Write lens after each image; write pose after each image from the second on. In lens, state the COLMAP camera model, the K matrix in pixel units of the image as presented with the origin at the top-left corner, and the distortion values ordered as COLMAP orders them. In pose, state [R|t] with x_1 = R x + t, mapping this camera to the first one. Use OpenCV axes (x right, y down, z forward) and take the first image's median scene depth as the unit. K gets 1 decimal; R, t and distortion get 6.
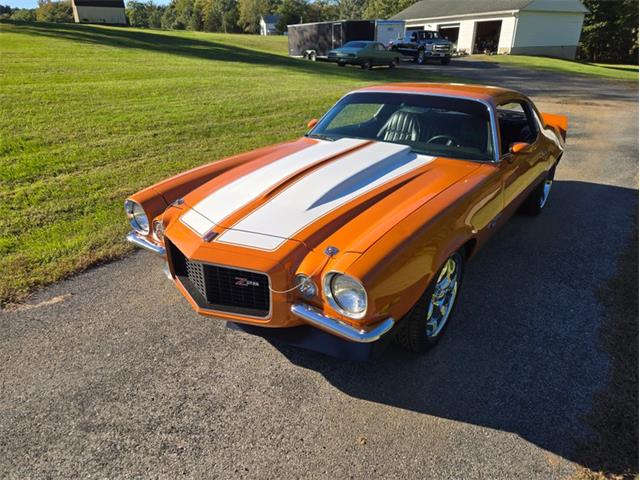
lens RADIAL K [[431.6, 0, 306.8], [0, 431.6, 230.2], [0, 0, 1]] dist [0.058483, -0.045304]
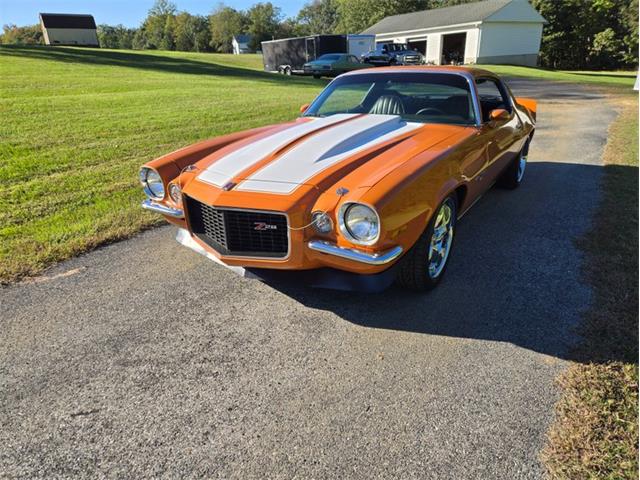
lens RADIAL K [[431.6, 0, 311.4], [0, 431.6, 228.4], [0, 0, 1]] dist [0.058483, -0.045304]
pose [[0.997320, -0.049003, 0.054331, -0.053819], [0.051049, 0.998013, -0.036935, 0.112640], [-0.052413, 0.039610, 0.997840, -0.059351]]
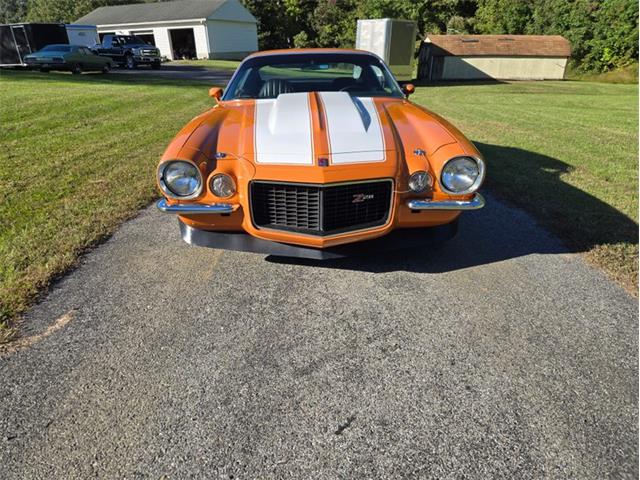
lens RADIAL K [[431.0, 0, 304.0], [0, 431.0, 227.4], [0, 0, 1]] dist [0.062416, -0.051213]
pose [[0.798433, -0.239514, 0.552393, -0.569208], [0.253201, 0.965969, 0.052860, 0.064688], [-0.546255, 0.097661, 0.831906, 0.126598]]
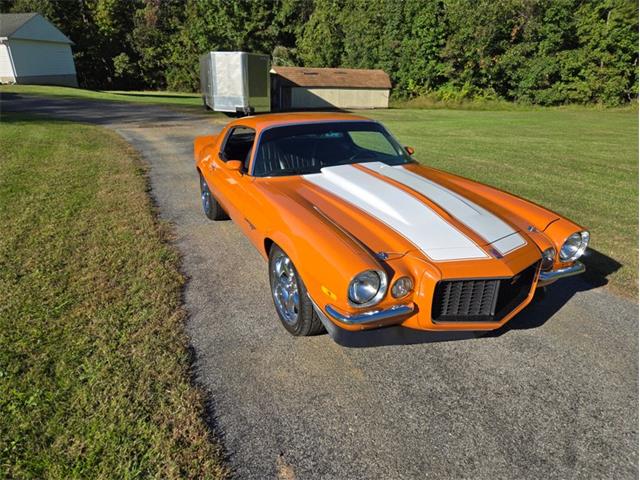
lens RADIAL K [[431.6, 0, 307.0], [0, 431.6, 236.0], [0, 0, 1]] dist [0.058483, -0.045304]
pose [[0.508920, -0.307609, 0.803976, -0.894040], [0.342714, 0.929164, 0.138568, -0.230670], [-0.789651, 0.205014, 0.578292, 0.481423]]
